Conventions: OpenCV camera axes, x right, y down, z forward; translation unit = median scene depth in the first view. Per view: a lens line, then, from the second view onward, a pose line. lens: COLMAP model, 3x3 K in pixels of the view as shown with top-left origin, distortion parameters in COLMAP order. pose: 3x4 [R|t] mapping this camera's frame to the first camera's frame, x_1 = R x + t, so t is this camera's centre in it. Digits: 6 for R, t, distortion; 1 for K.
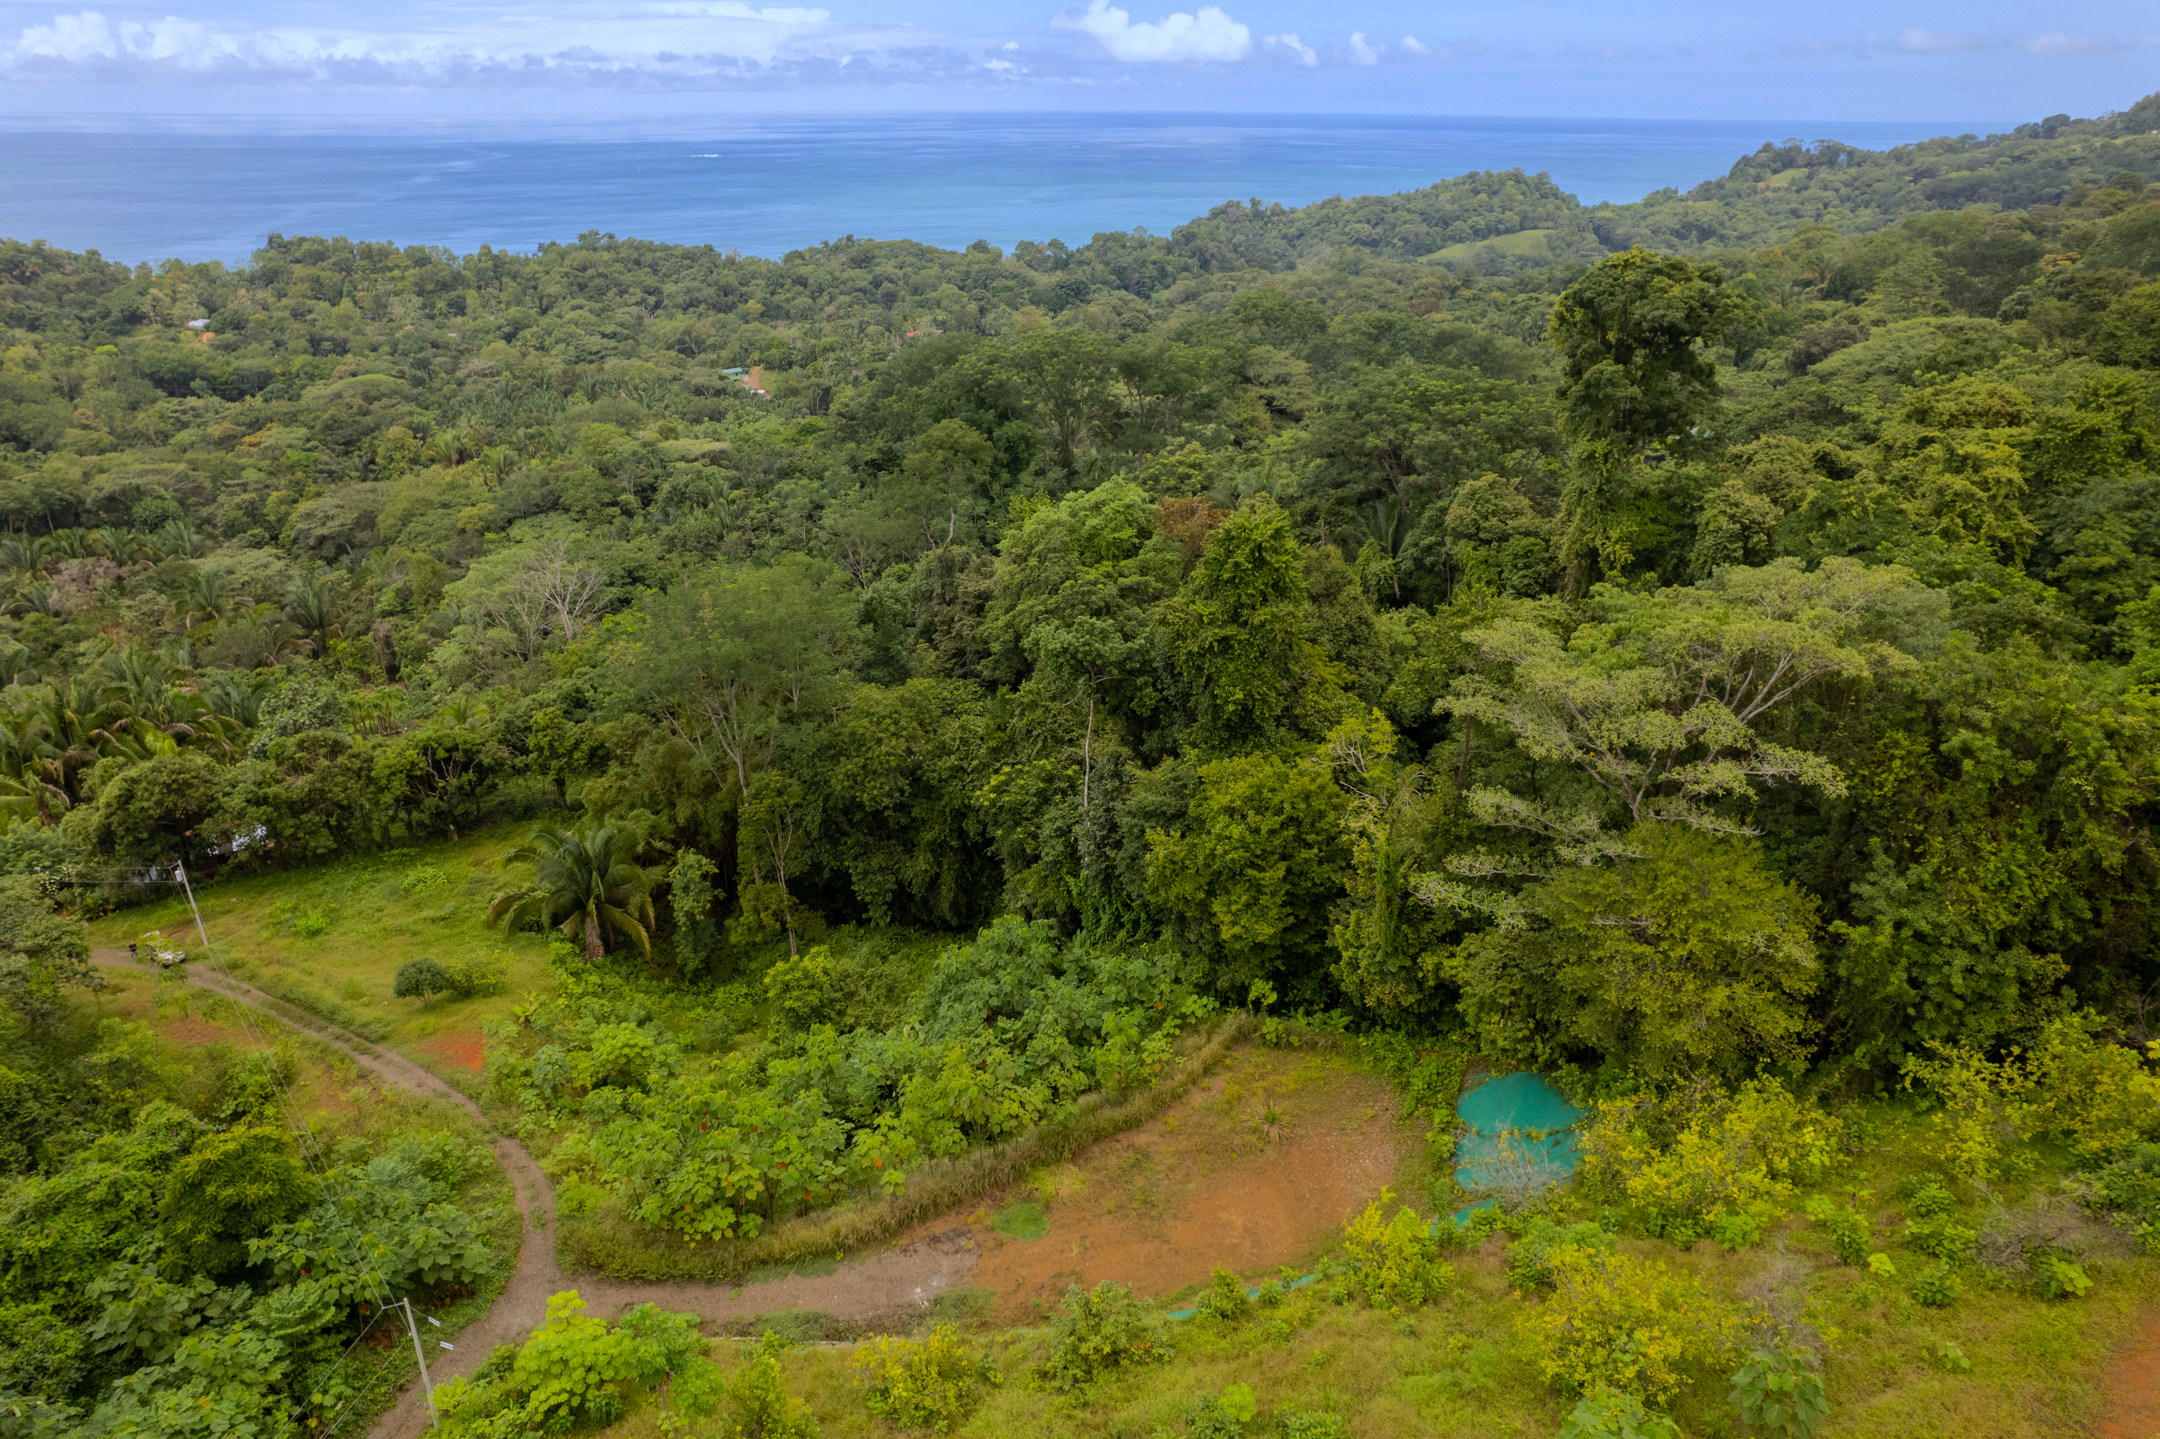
lens RADIAL K [[1376.3, 0, 1072.3], [0, 1376.3, 737.5], [0, 0, 1]] dist [-0.077965, 0.069049]
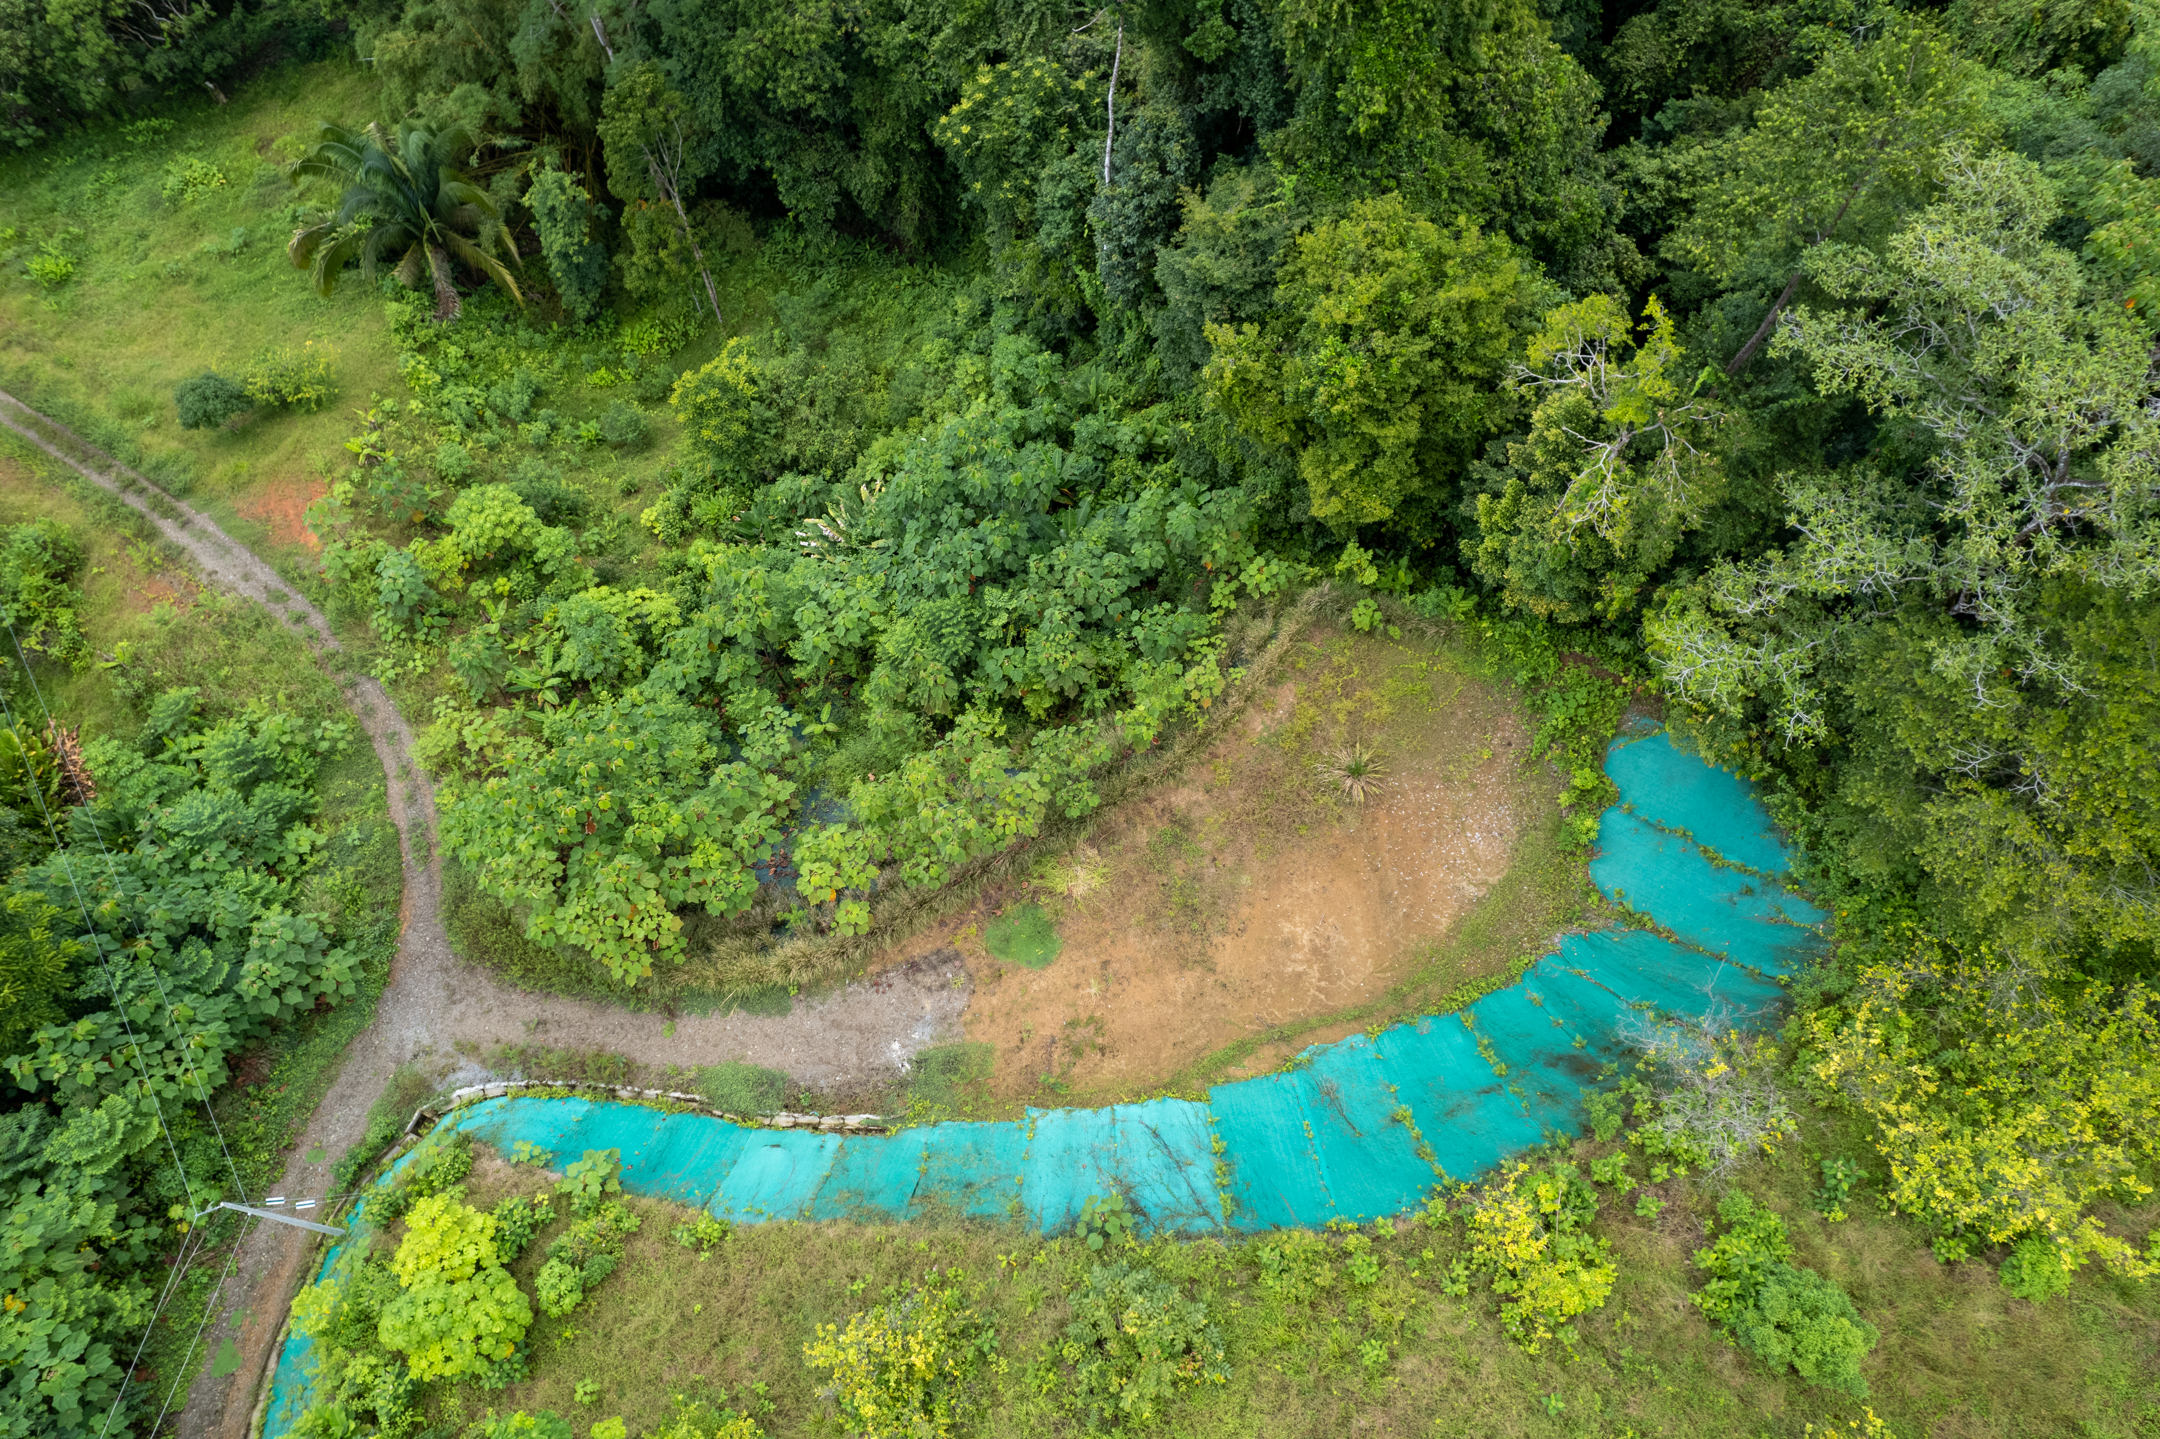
lens RADIAL K [[1376.3, 0, 1072.1], [0, 1376.3, 738.6], [0, 0, 1]] dist [-0.077965, 0.069049]
pose [[0.999995, 0.000834, 0.003208, -0.007247], [-0.002660, 0.779143, 0.626841, -0.125828], [-0.001976, -0.626846, 0.779141, 0.265616]]
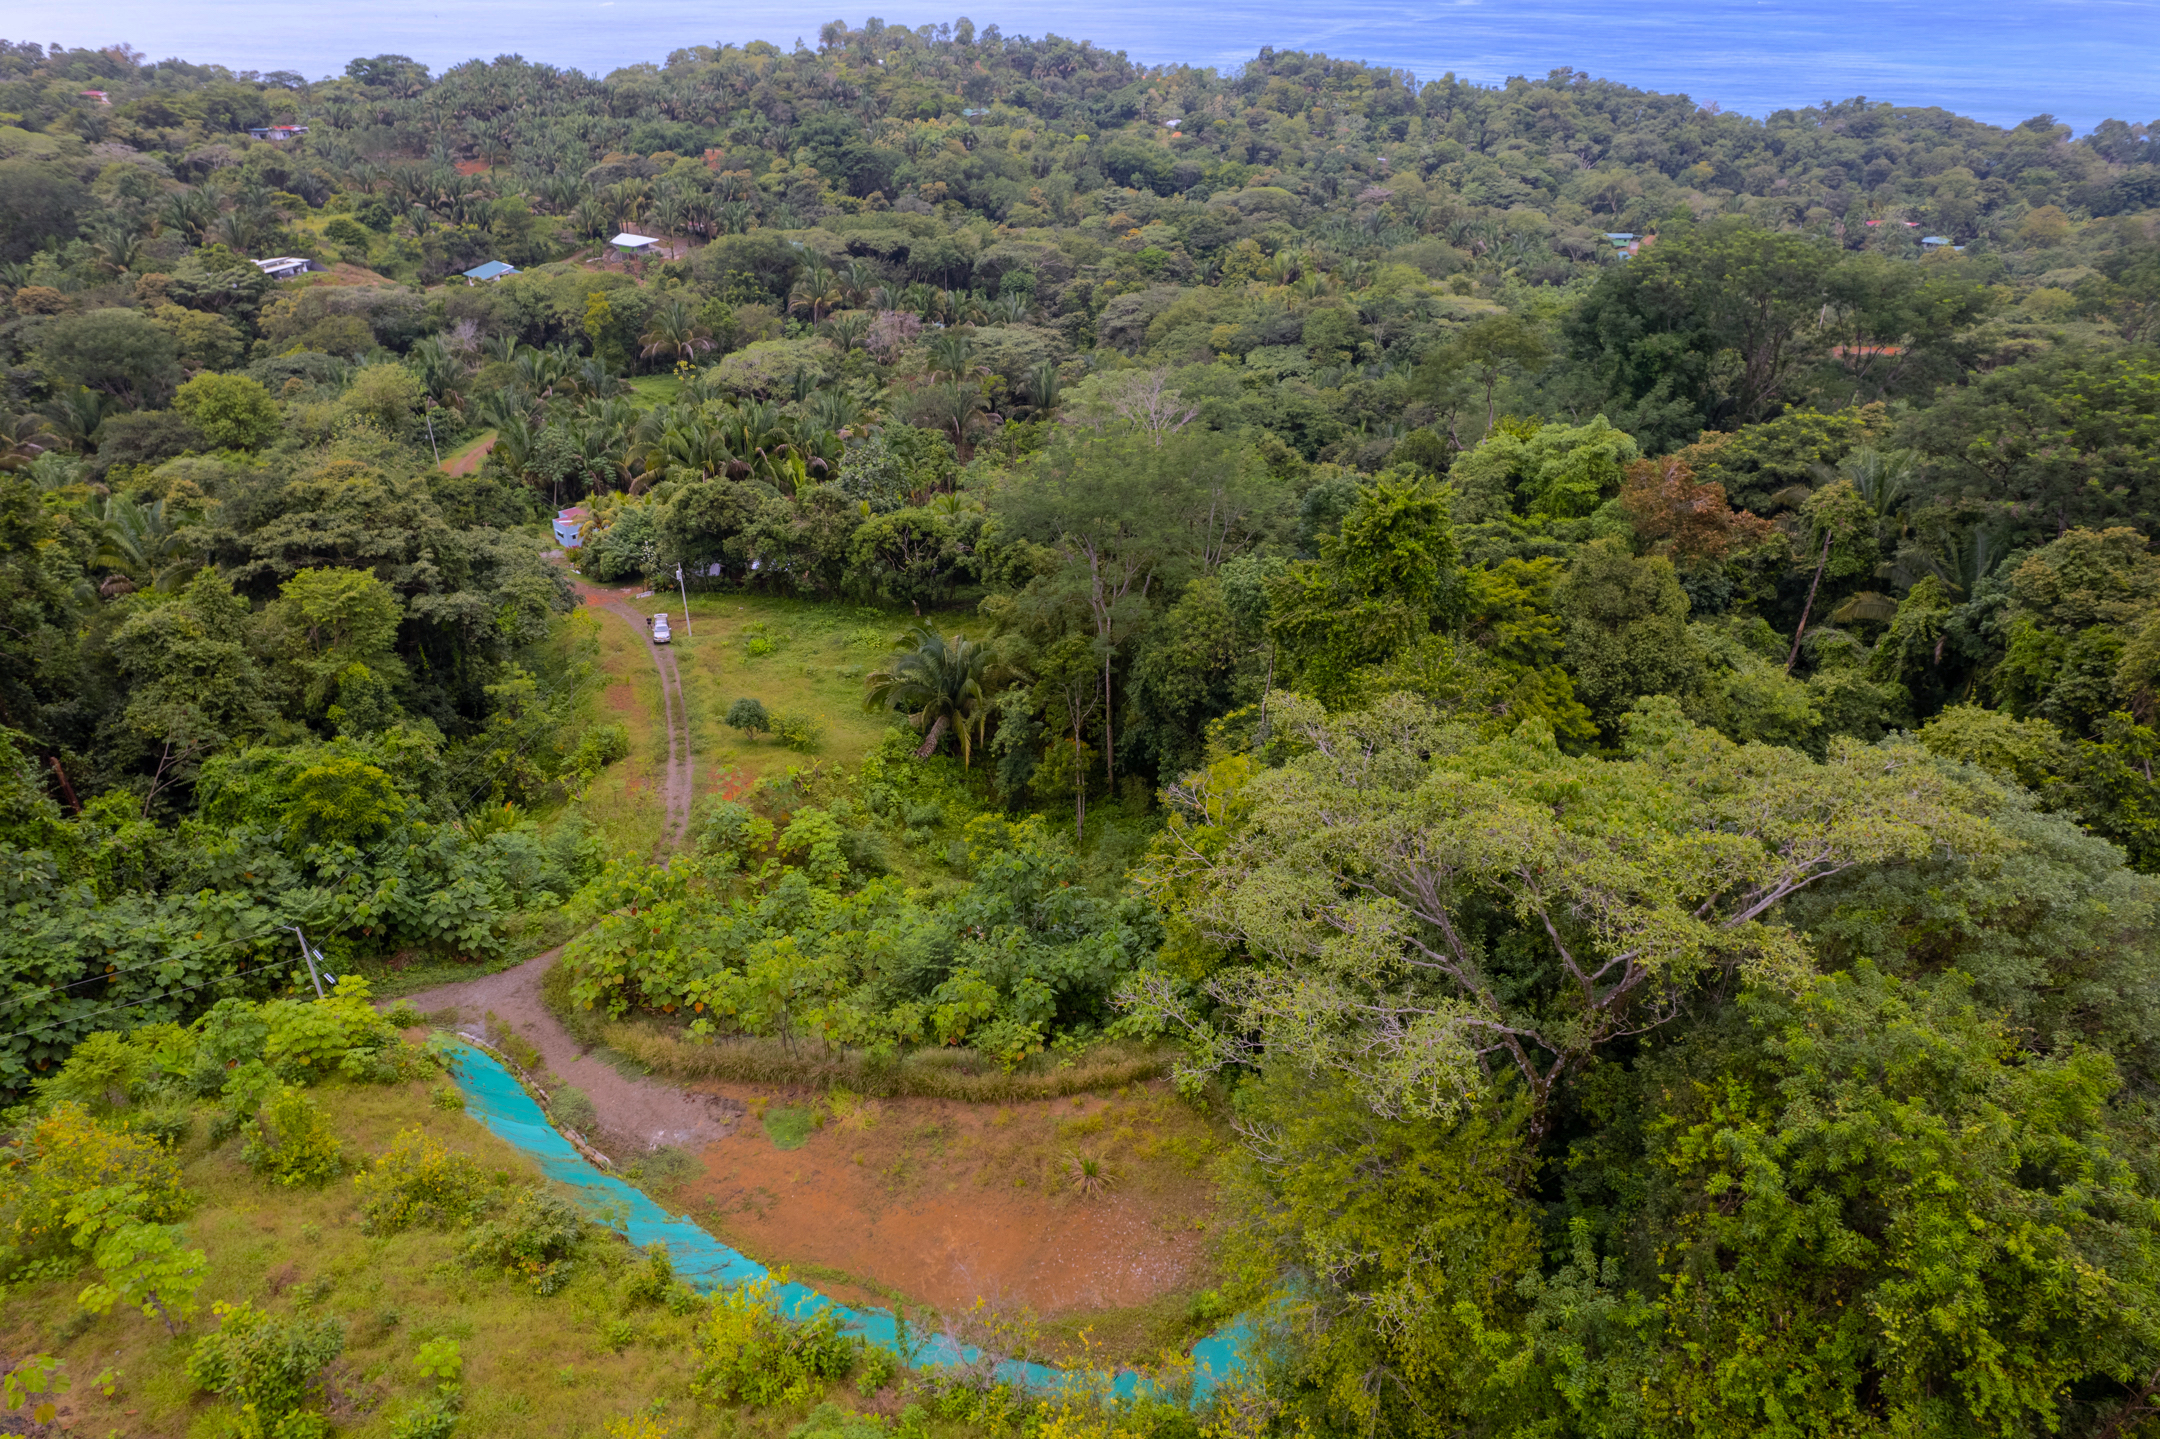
lens RADIAL K [[1376.3, 0, 1073.1], [0, 1376.3, 734.1], [0, 0, 1]] dist [-0.077965, 0.069049]
pose [[0.776362, 0.329185, -0.537493, 0.315254], [-0.272983, 0.944258, 0.184005, -0.083302], [0.568104, 0.003872, 0.822948, 0.177455]]
